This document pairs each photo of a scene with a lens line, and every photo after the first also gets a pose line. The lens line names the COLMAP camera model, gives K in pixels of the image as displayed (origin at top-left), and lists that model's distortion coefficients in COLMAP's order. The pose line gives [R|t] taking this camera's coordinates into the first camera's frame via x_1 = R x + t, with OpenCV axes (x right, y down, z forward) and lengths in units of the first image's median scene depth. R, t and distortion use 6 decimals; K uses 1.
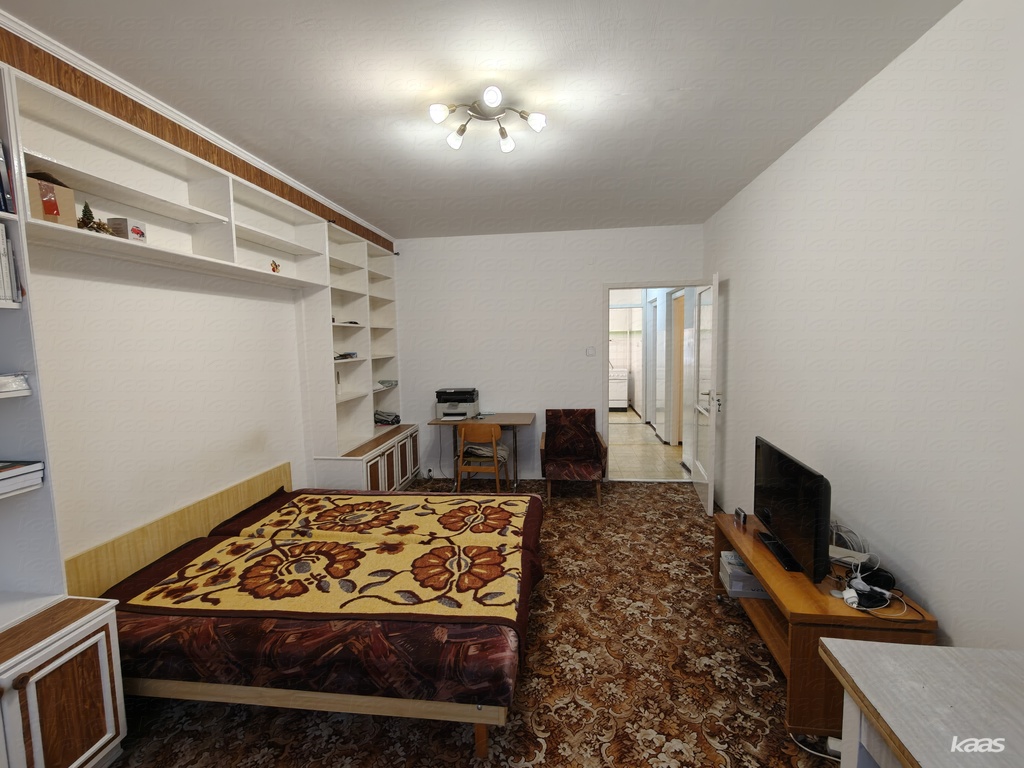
lens RADIAL K [[460.3, 0, 511.8], [0, 460.3, 385.8], [0, 0, 1]] dist [0.000406, 0.001002]
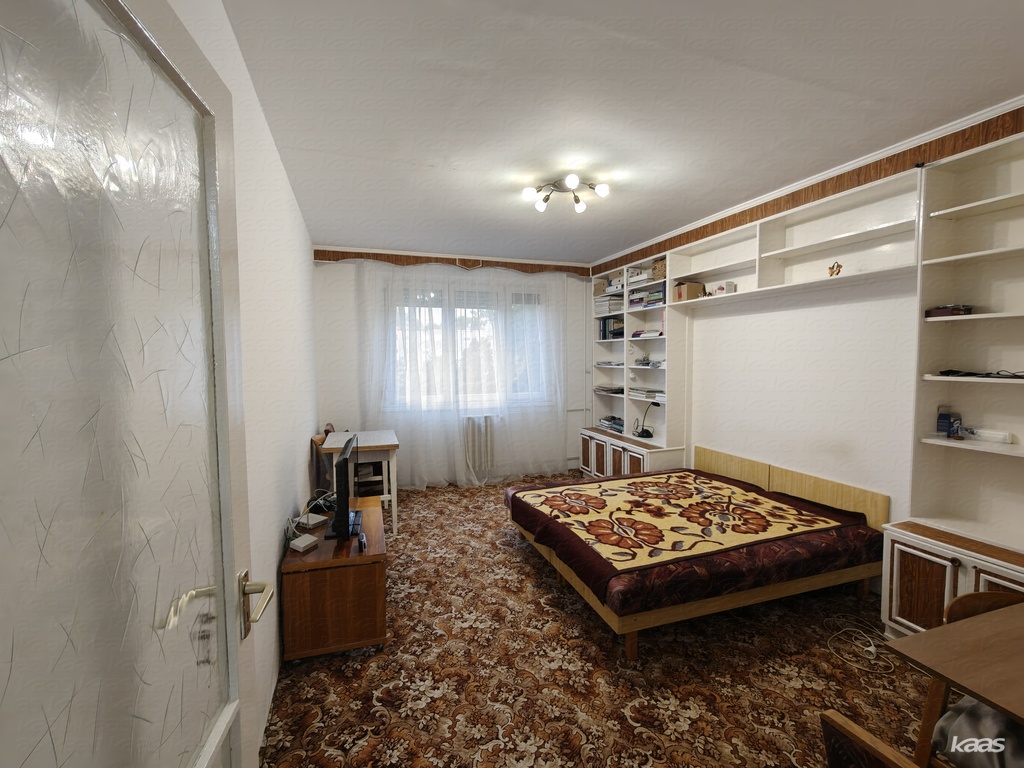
lens RADIAL K [[460.3, 0, 511.8], [0, 460.3, 385.8], [0, 0, 1]] dist [0.000406, 0.001002]
pose [[-0.898574, 0.052704, -0.435645, 0.572306], [-0.022271, 0.986005, 0.165222, -0.182988], [0.438256, 0.158167, -0.884825, 1.780317]]
